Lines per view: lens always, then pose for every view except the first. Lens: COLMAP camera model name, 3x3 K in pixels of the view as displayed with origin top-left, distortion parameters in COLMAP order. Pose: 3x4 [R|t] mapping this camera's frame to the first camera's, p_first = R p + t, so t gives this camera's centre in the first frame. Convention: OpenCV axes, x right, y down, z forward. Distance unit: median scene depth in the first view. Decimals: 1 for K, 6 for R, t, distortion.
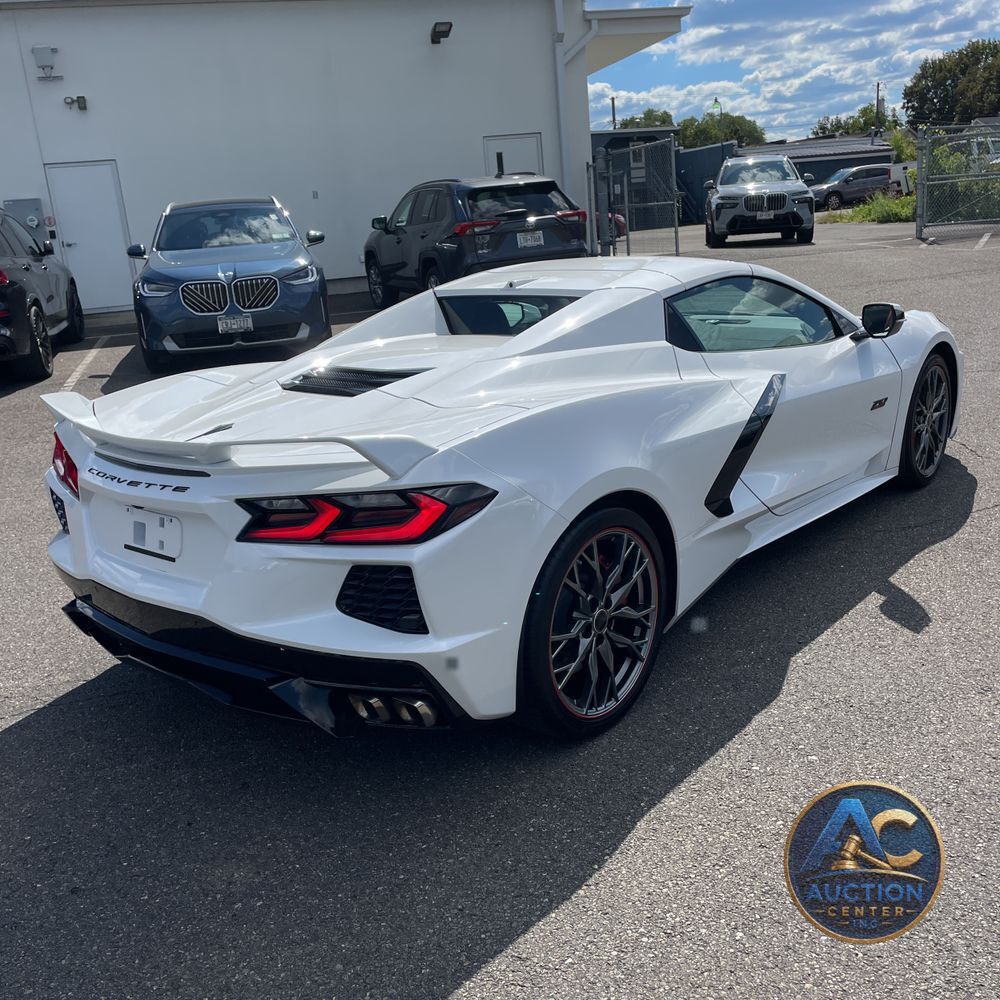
lens RADIAL K [[1012.6, 0, 495.4], [0, 1012.6, 500.8], [0, 0, 1]] dist [0.072977, -0.107765]
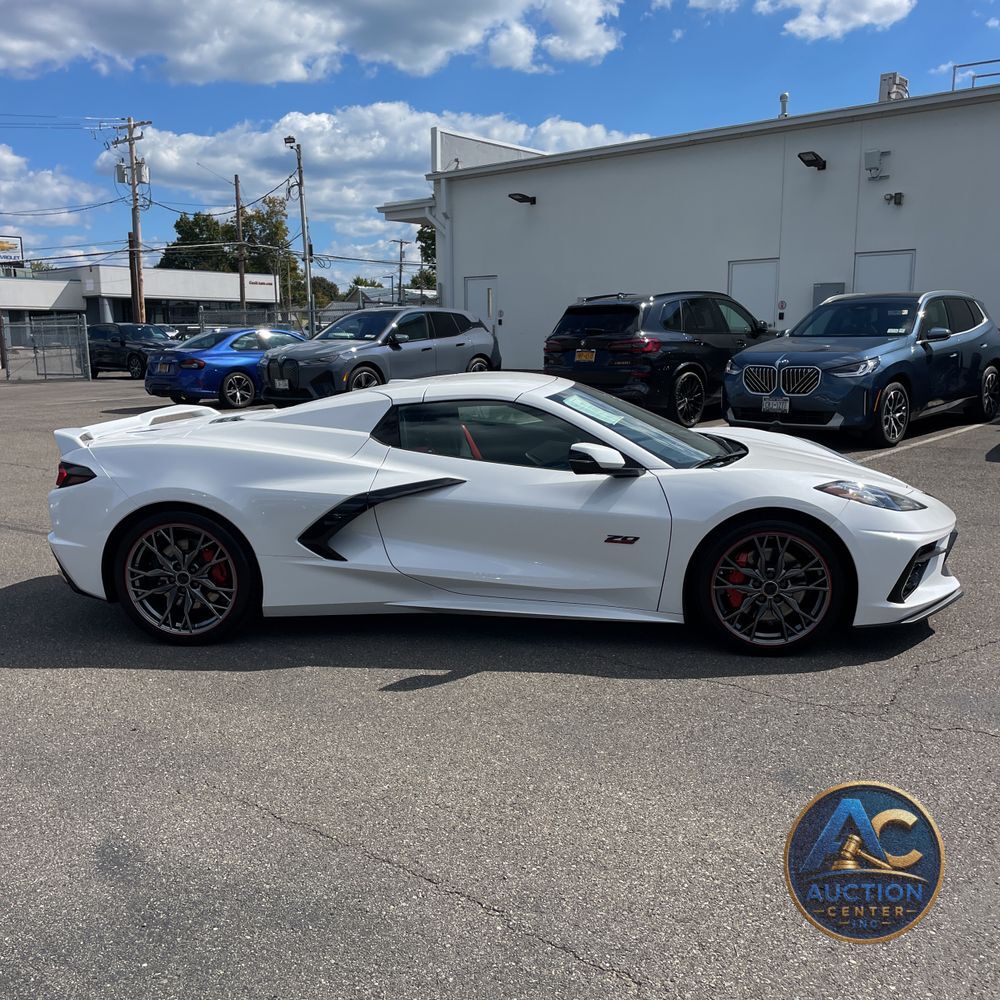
lens RADIAL K [[996.3, 0, 504.6], [0, 996.3, 504.1], [0, 0, 1]] dist [0.107192, -0.155903]
pose [[0.548238, 0.218049, -0.807397, 0.503791], [-0.261577, 0.961684, 0.082101, -0.080806], [0.794363, 0.166186, 0.584269, 0.128844]]
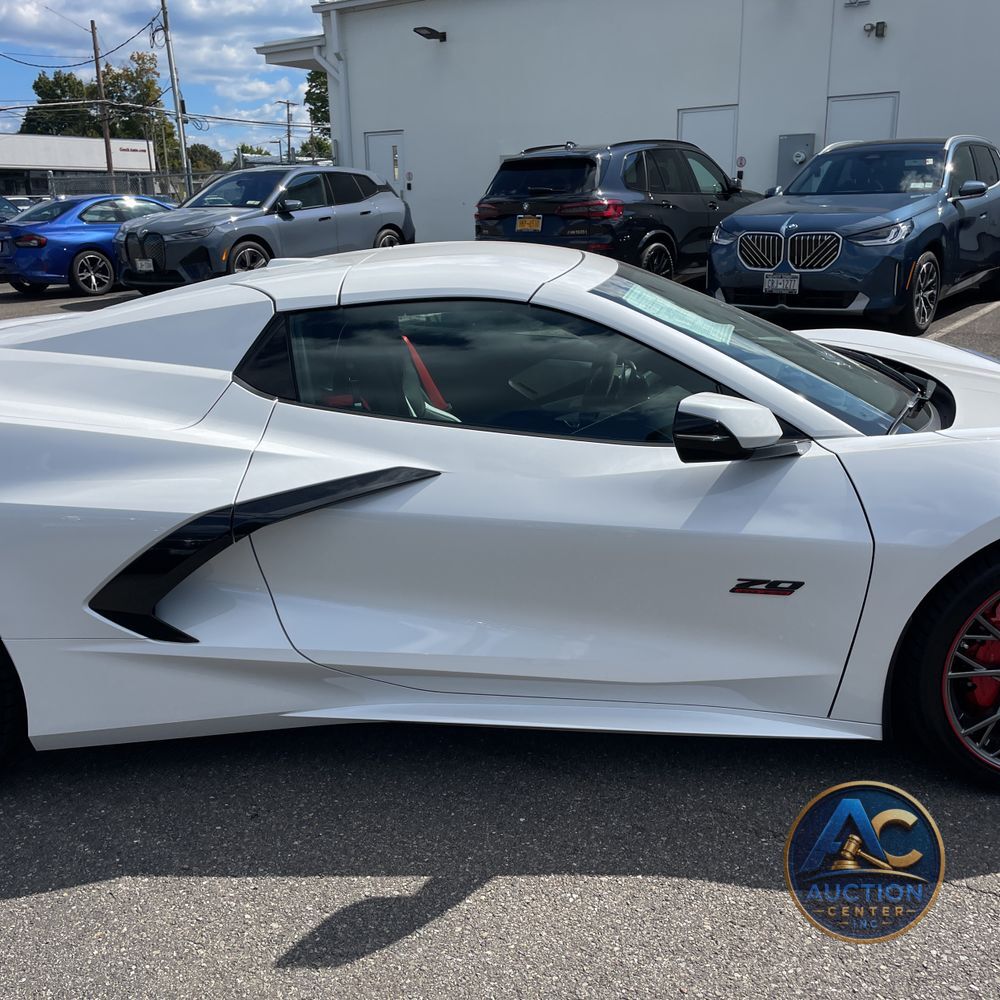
lens RADIAL K [[1003.3, 0, 507.9], [0, 1003.3, 513.0], [0, 0, 1]] dist [0.074106, -0.091839]
pose [[0.628339, 0.295416, -0.719666, 0.287695], [-0.242350, 0.953390, 0.179762, -0.083993], [0.739227, 0.061460, 0.670646, 0.246721]]
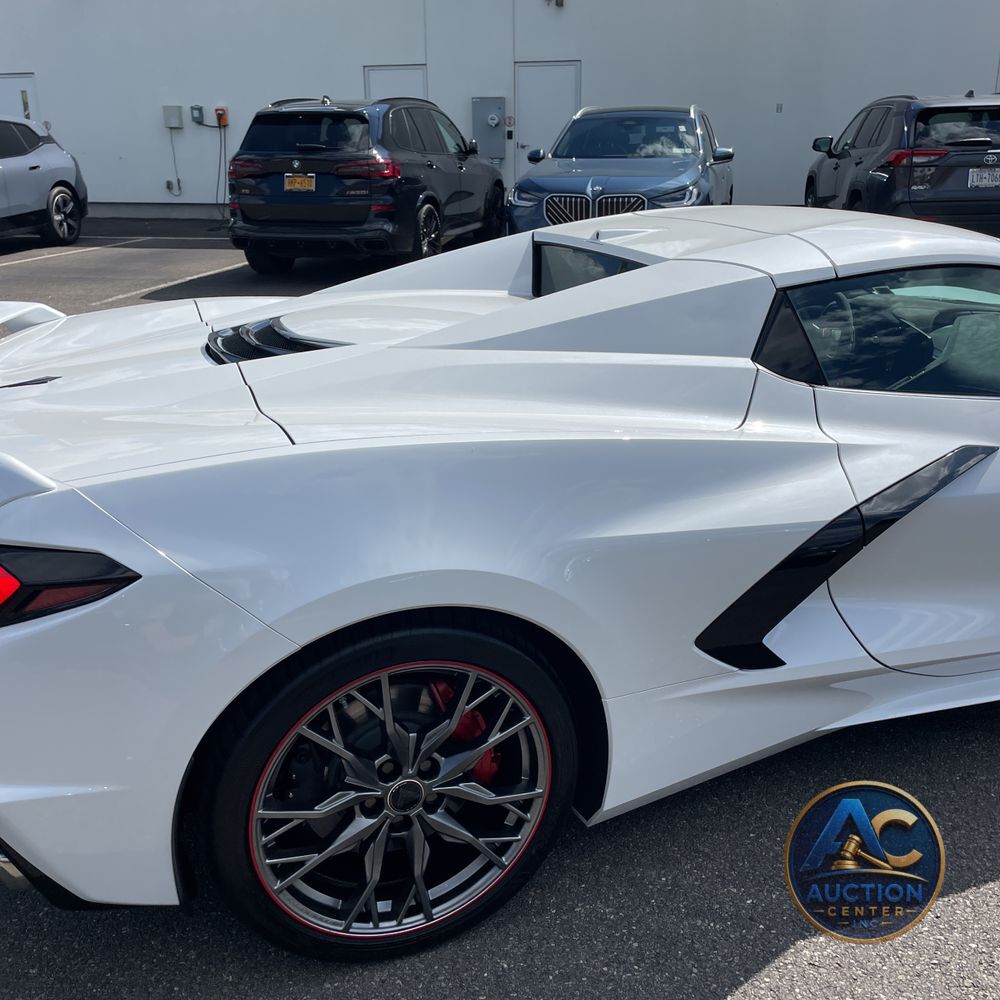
lens RADIAL K [[996.3, 0, 504.6], [0, 996.3, 504.1], [0, 0, 1]] dist [0.107192, -0.155903]
pose [[0.877997, 0.227251, -0.421281, 0.111705], [-0.192189, 0.973422, 0.124550, -0.042795], [0.438389, -0.028389, 0.898337, 0.142153]]
